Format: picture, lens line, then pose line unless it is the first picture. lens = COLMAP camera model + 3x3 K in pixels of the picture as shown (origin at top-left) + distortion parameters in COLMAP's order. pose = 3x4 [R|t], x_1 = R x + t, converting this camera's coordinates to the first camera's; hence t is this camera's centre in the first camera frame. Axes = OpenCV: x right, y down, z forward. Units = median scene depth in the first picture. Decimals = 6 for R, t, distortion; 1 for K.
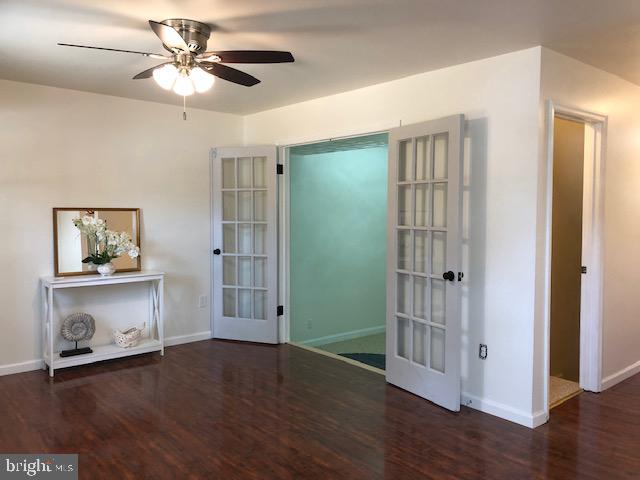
lens RADIAL K [[520.0, 0, 320.4], [0, 520.0, 237.4], [0, 0, 1]] dist [0.021958, -0.013884]
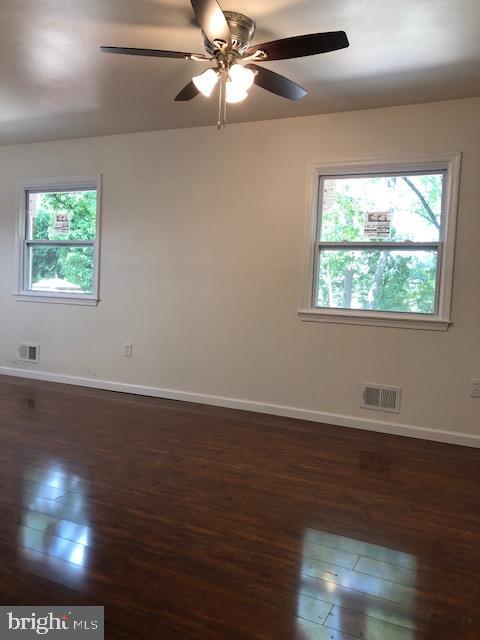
lens RADIAL K [[520.0, 0, 240.5], [0, 520.0, 320.7], [0, 0, 1]] dist [0.021958, -0.013884]
pose [[-0.915974, -0.016422, -0.400901, 0.068511], [-0.062270, 0.992874, 0.101603, 0.020415], [0.396376, 0.118030, -0.910470, 1.758712]]
